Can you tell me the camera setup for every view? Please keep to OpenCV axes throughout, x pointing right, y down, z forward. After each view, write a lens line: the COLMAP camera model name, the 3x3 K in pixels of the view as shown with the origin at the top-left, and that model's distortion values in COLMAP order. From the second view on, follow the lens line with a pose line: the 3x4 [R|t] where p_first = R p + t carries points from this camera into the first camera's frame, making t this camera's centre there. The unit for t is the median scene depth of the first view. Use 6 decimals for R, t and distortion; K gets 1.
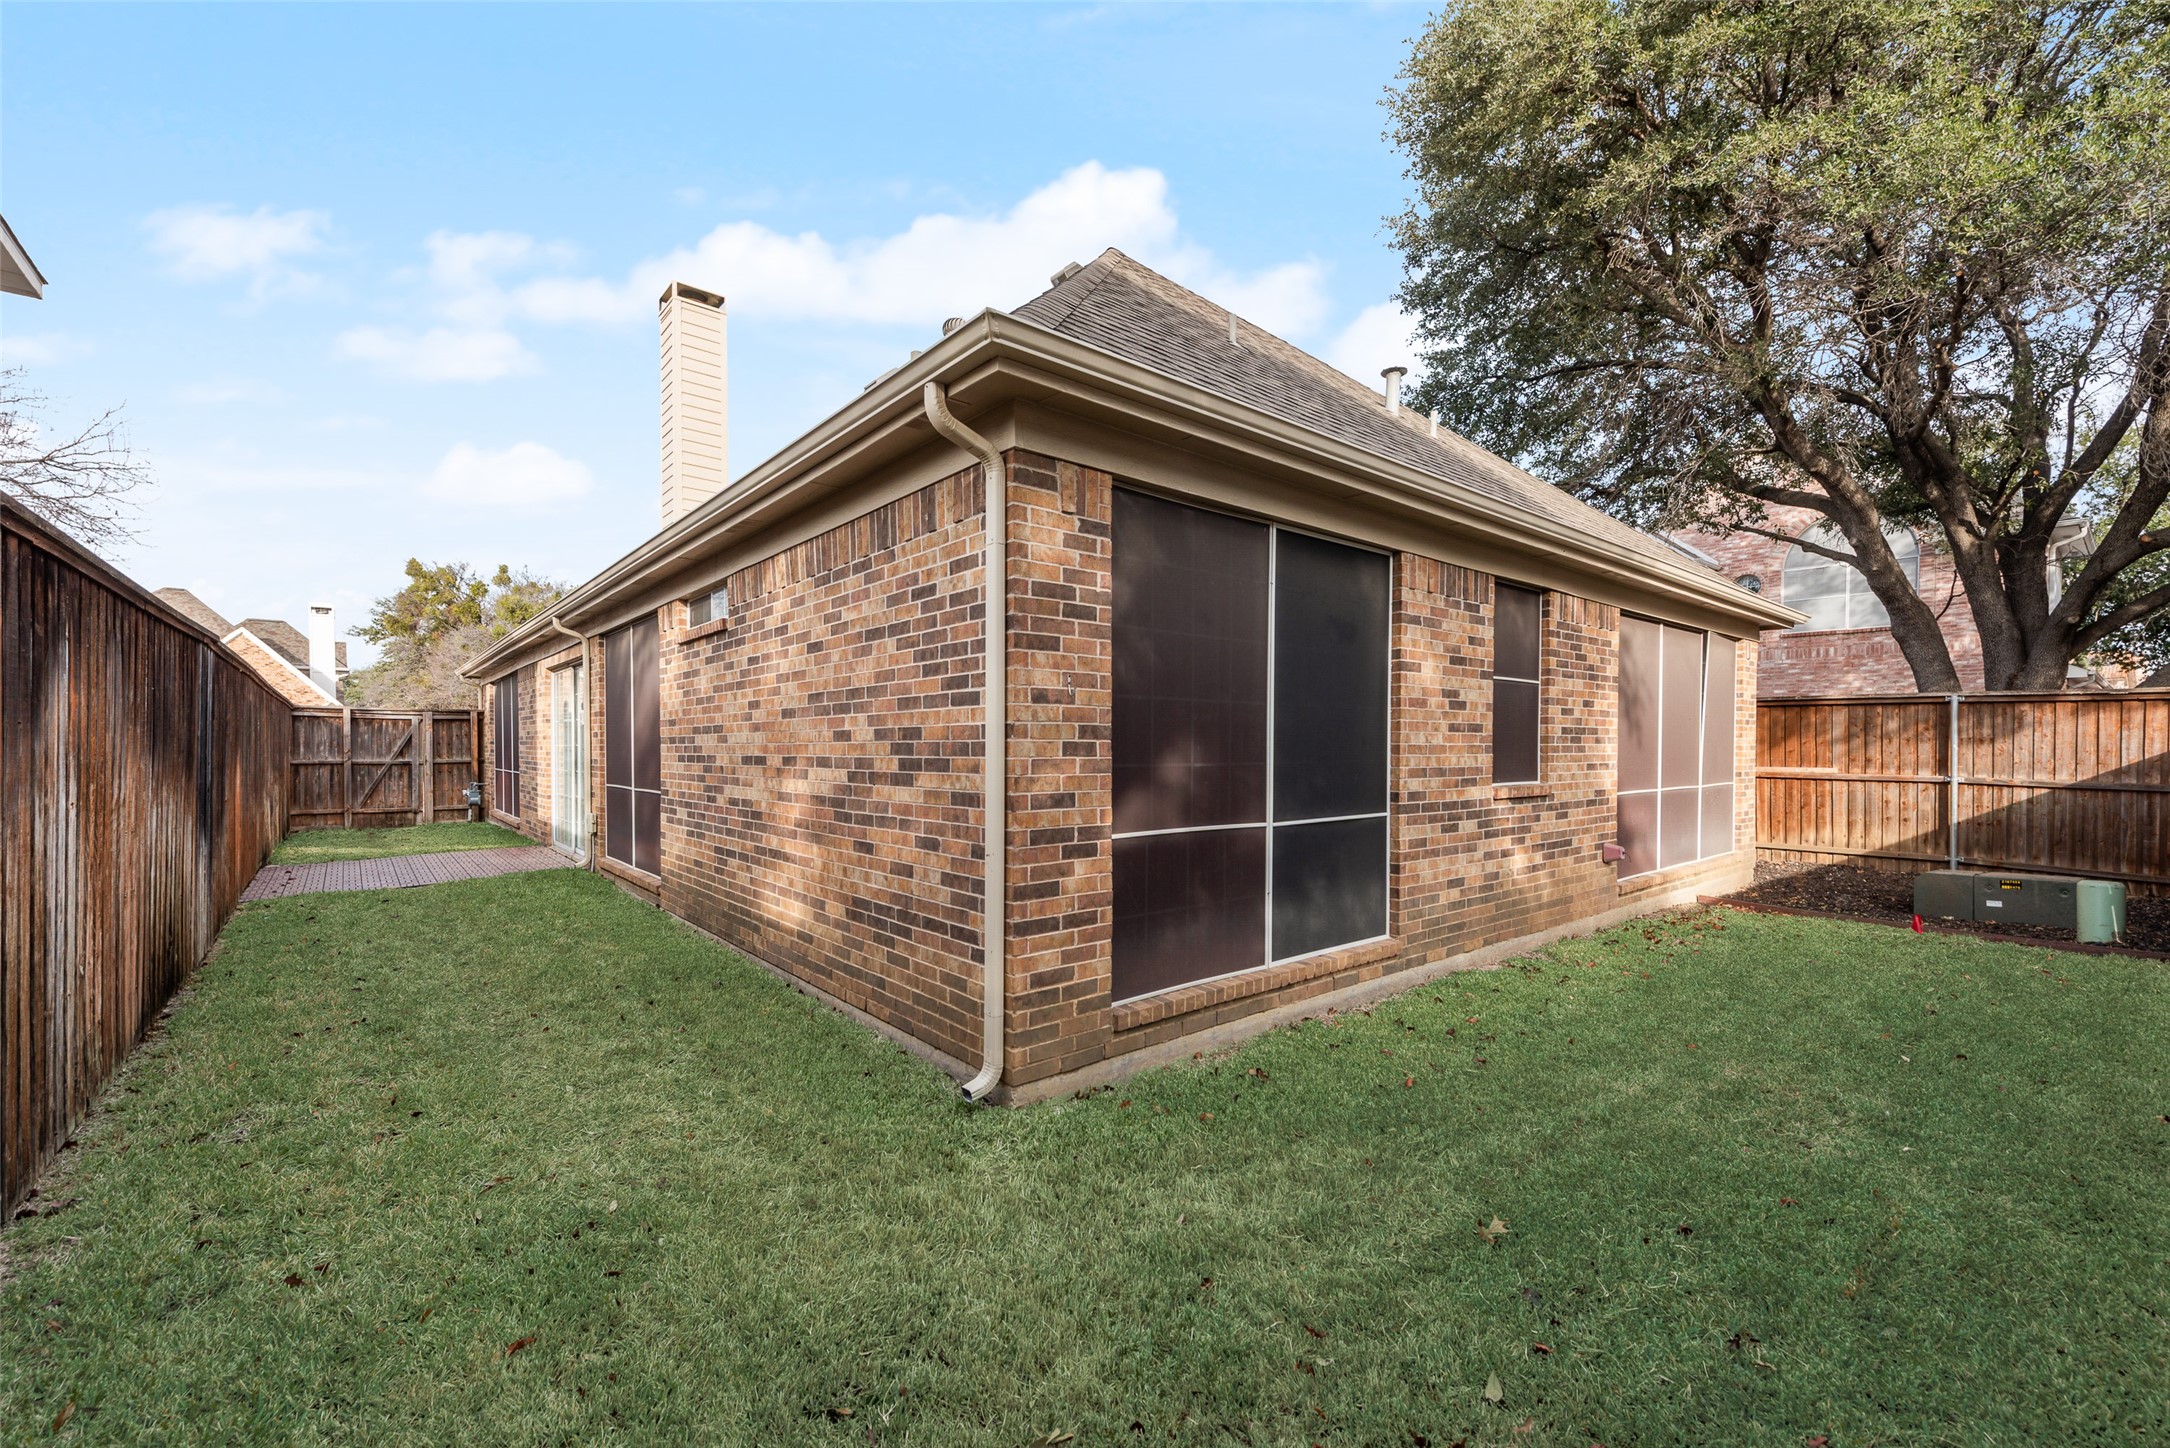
lens RADIAL K [[894.1, 0, 1086.9], [0, 894.1, 744.3], [0, 0, 1]] dist [0.010237, -0.002190]
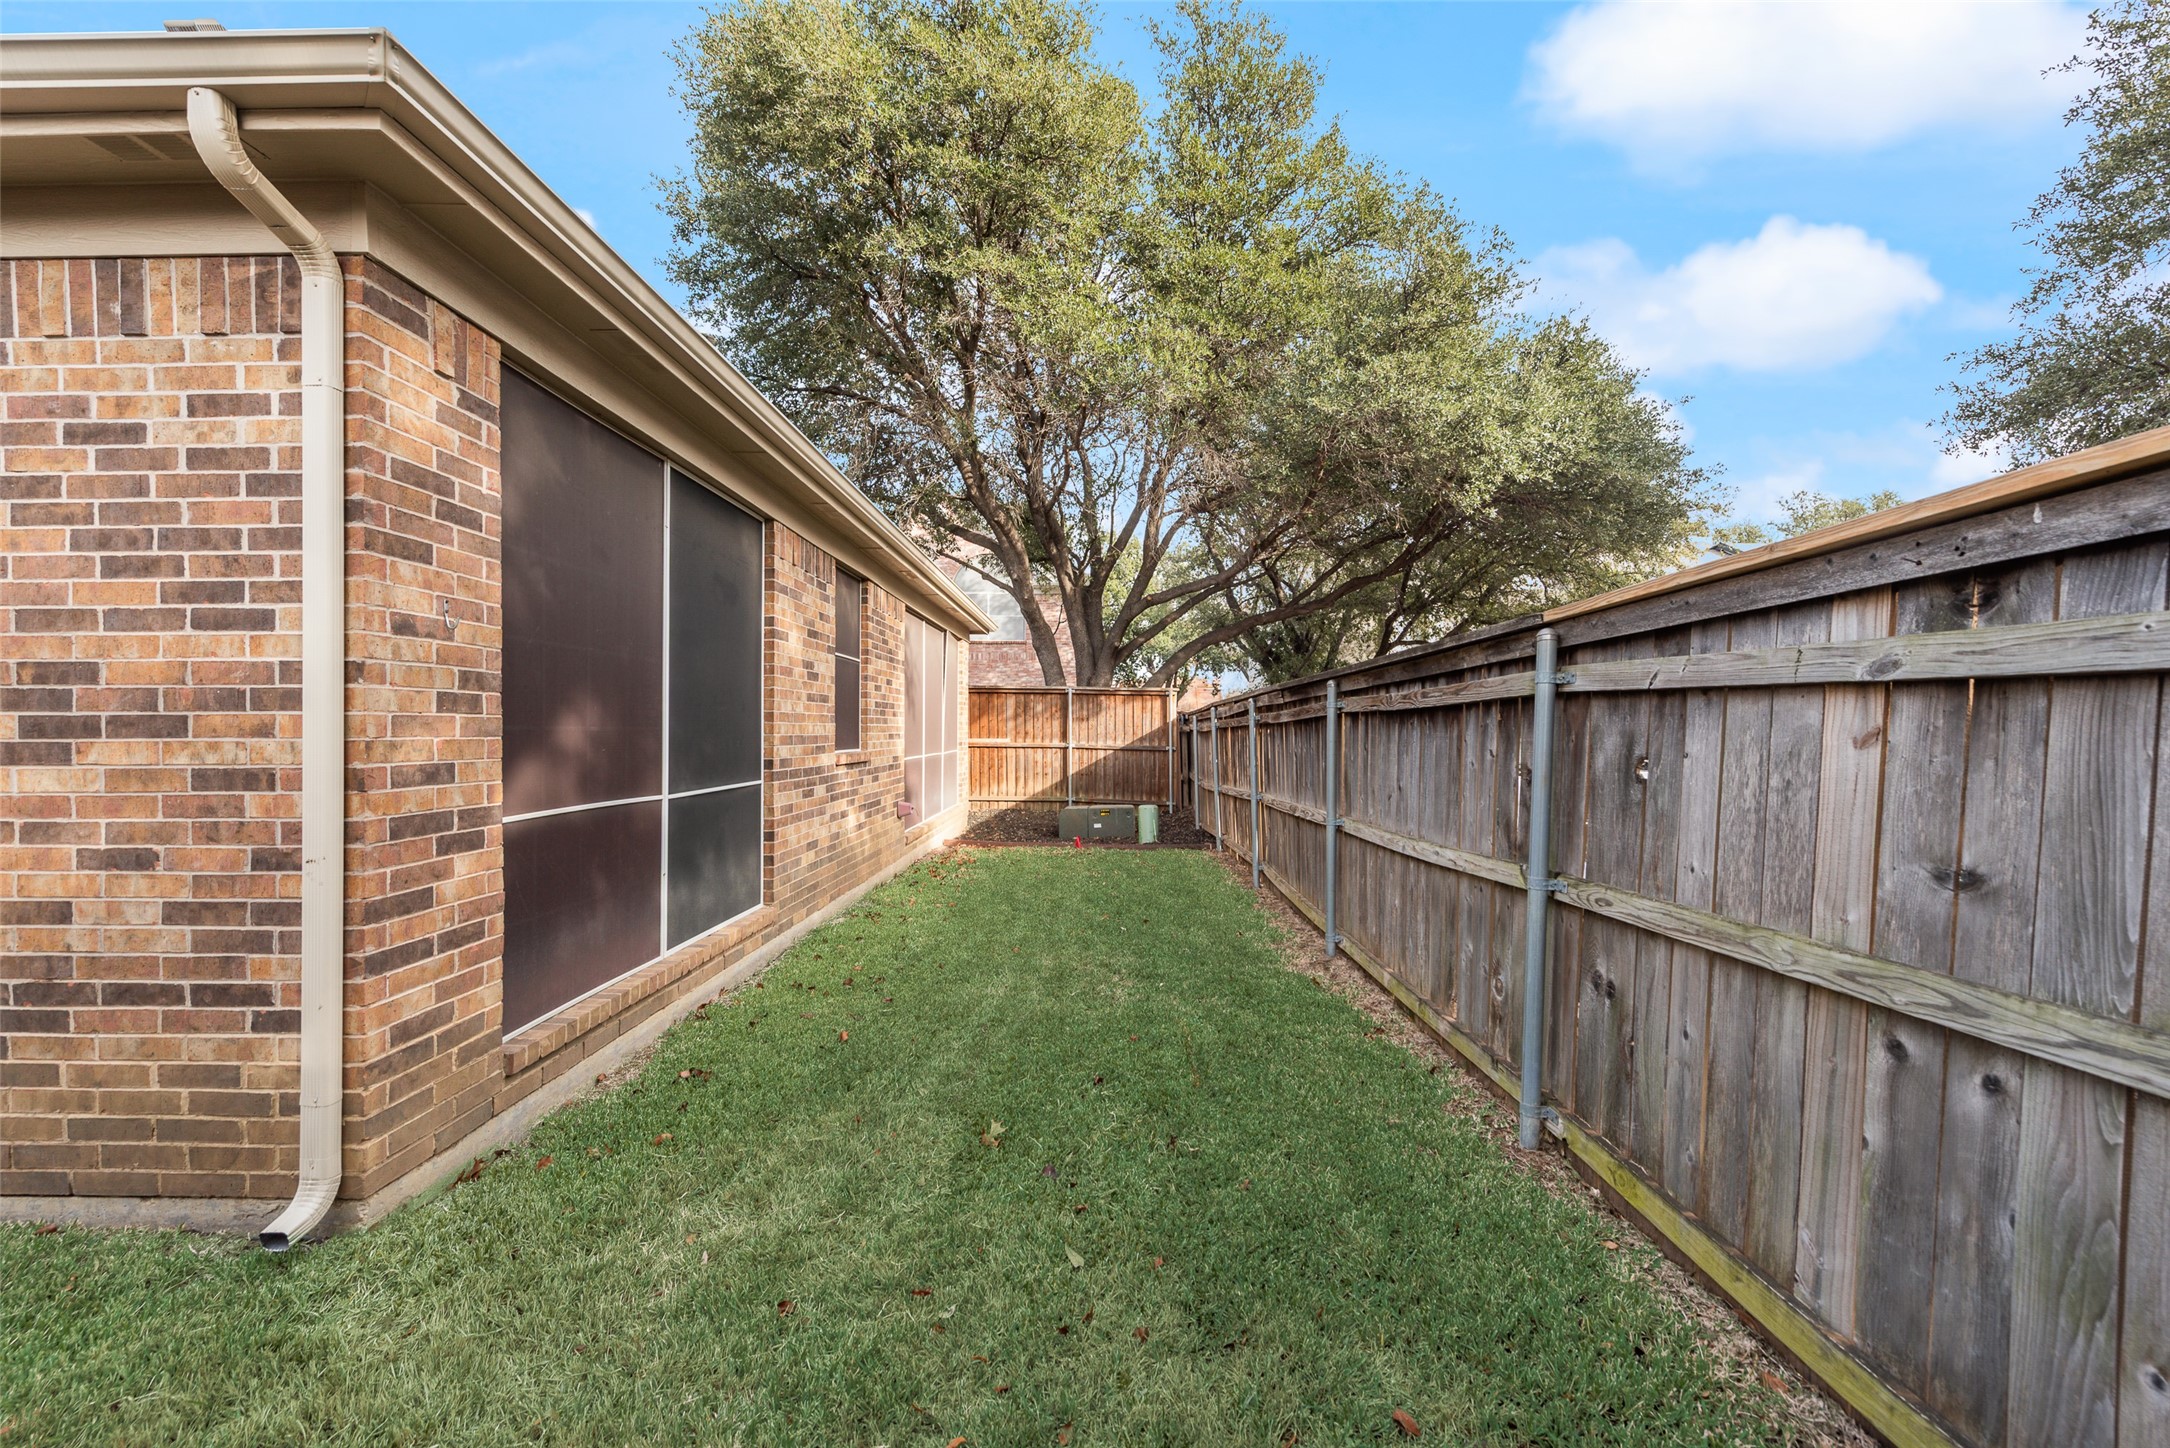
lens RADIAL K [[853.7, 0, 1081.8], [0, 853.7, 725.1], [0, 0, 1]] dist [0.011983, -0.003091]
pose [[0.656873, 0.002824, 0.753996, -0.144975], [-0.000581, 0.999995, -0.003240, 0.018005], [-0.754001, 0.001690, 0.656871, 0.110447]]
